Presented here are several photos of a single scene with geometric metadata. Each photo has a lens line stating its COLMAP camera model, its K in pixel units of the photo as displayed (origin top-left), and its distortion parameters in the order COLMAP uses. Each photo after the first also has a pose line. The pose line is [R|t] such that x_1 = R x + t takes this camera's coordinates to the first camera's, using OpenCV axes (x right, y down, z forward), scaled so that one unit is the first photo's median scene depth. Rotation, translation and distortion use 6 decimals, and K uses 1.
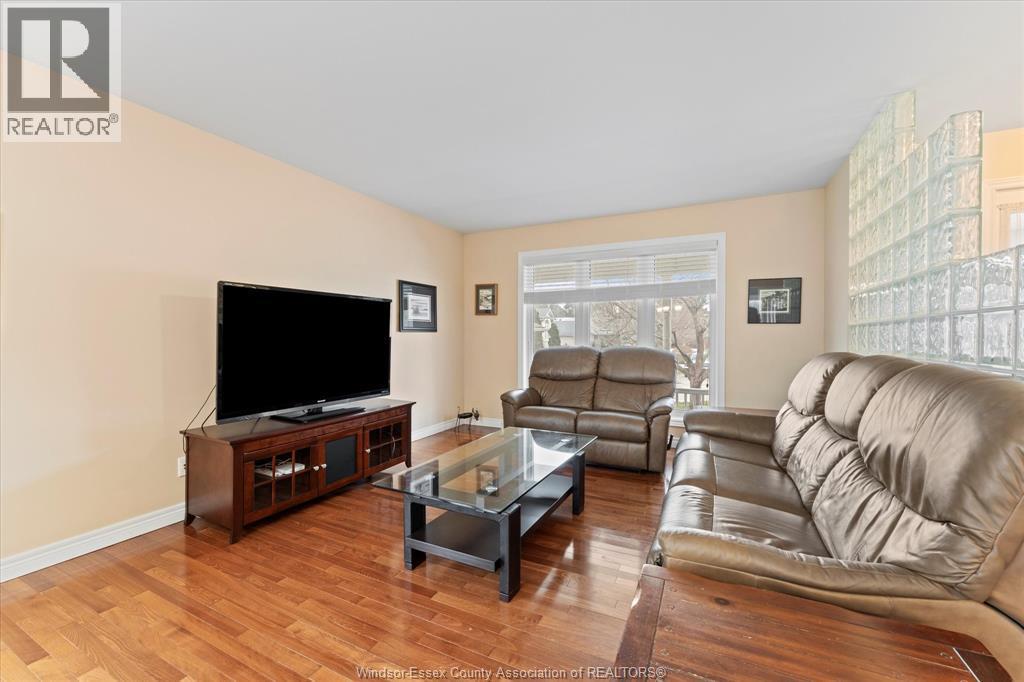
lens RADIAL K [[414.7, 0, 519.3], [0, 414.7, 340.7], [0, 0, 1]] dist [0.001282, -0.000324]
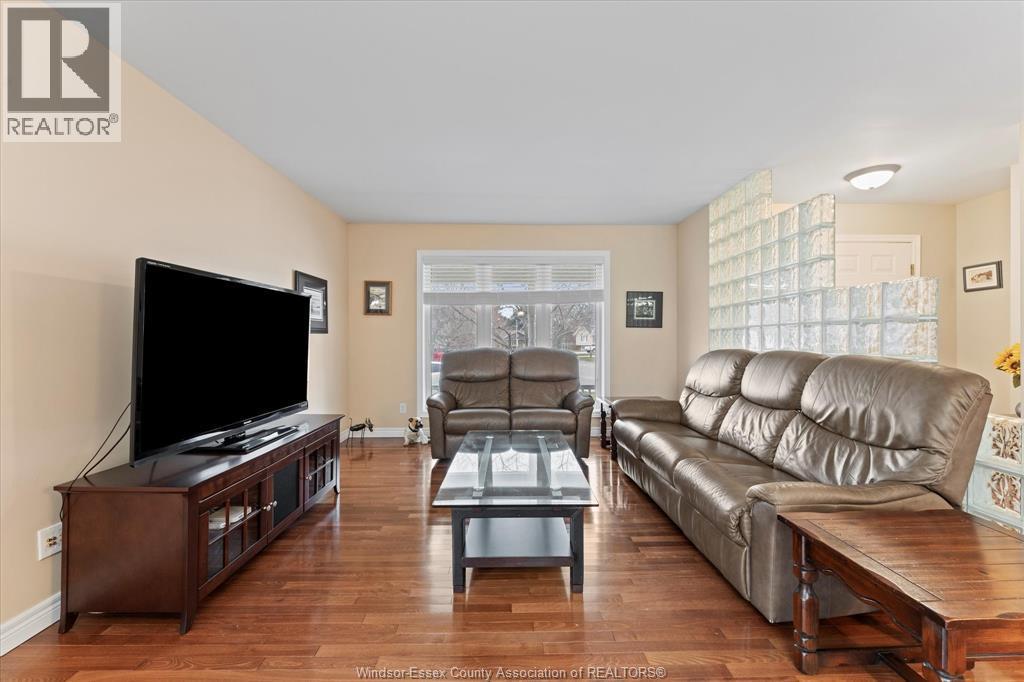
lens RADIAL K [[414.7, 0, 518.6], [0, 414.7, 339.2], [0, 0, 1]] dist [0.001282, -0.000324]
pose [[0.889559, -0.002844, 0.456811, -0.287789], [0.007100, 0.999946, -0.007601, 0.000486], [-0.456764, 0.010005, 0.889531, 0.062343]]
